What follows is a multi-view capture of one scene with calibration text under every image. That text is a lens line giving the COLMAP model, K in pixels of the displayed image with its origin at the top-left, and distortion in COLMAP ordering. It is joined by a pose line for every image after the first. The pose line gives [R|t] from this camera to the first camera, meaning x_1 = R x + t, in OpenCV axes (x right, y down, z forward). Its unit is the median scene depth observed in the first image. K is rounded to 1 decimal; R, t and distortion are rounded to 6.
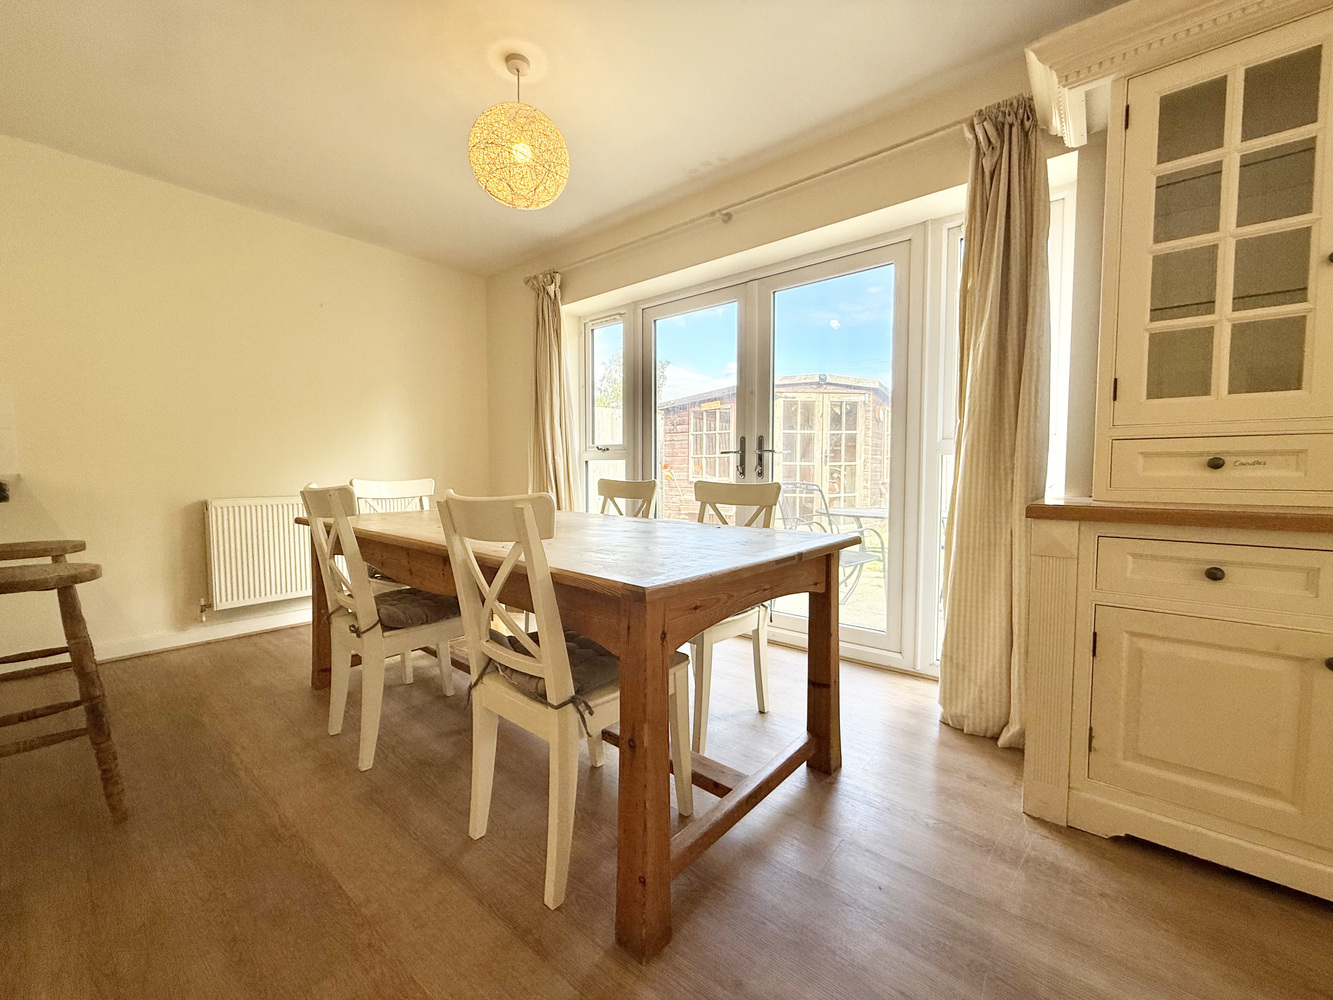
lens RADIAL K [[531.5, 0, 663.6], [0, 531.5, 496.8], [0, 0, 1]] dist [-0.002036, 0.001094]
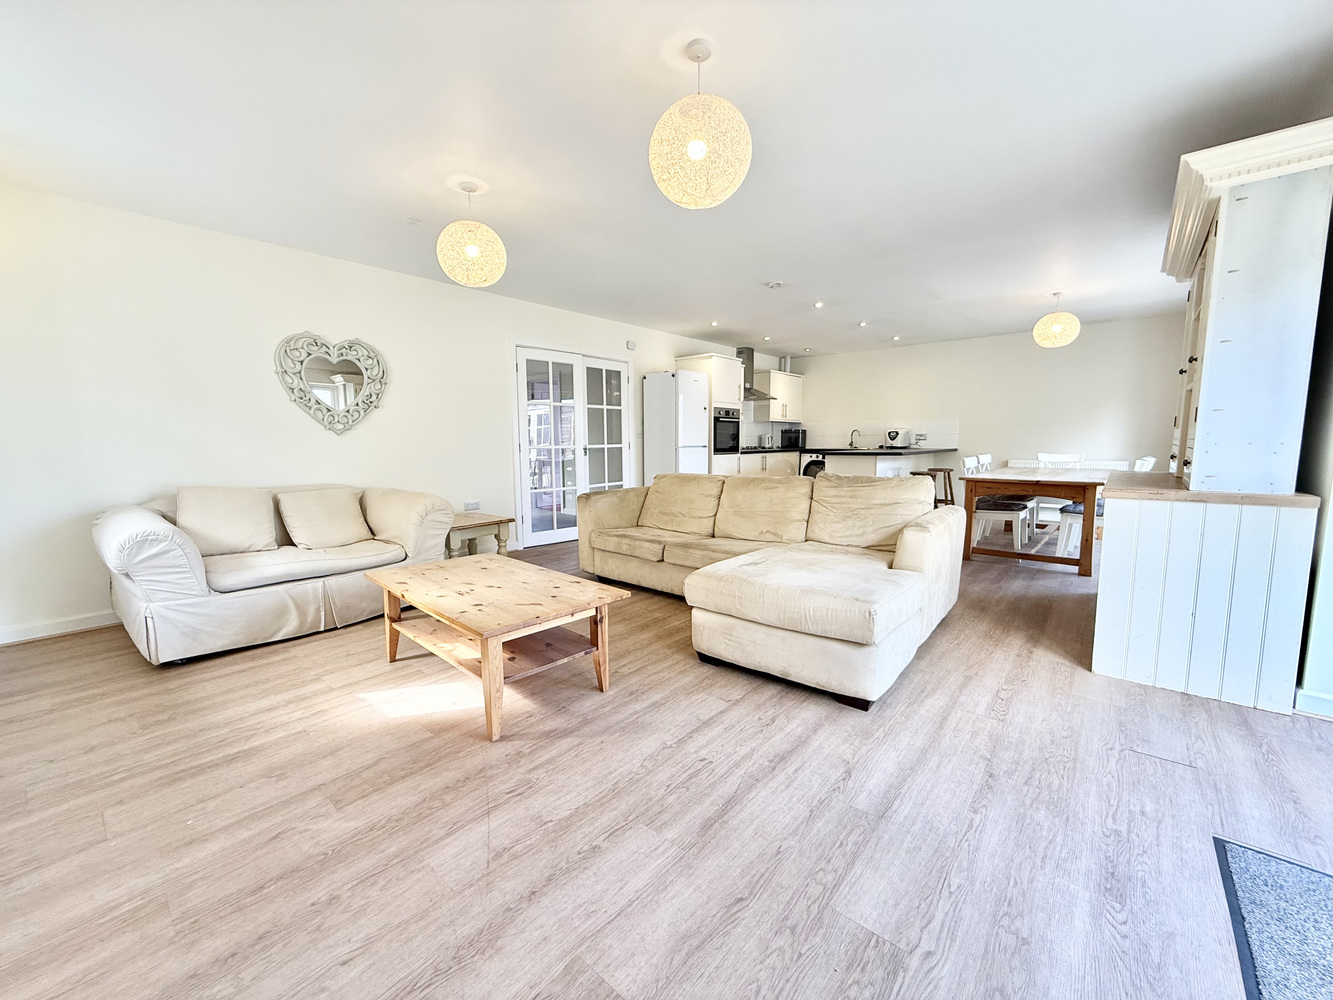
lens RADIAL K [[531.5, 0, 667.2], [0, 531.5, 499.0], [0, 0, 1]] dist [-0.002036, 0.001094]
pose [[-0.021538, 0.110909, -0.993597, 2.569699], [-0.043091, 0.992801, 0.111754, -0.029915], [0.998839, 0.045222, -0.016603, -0.848314]]
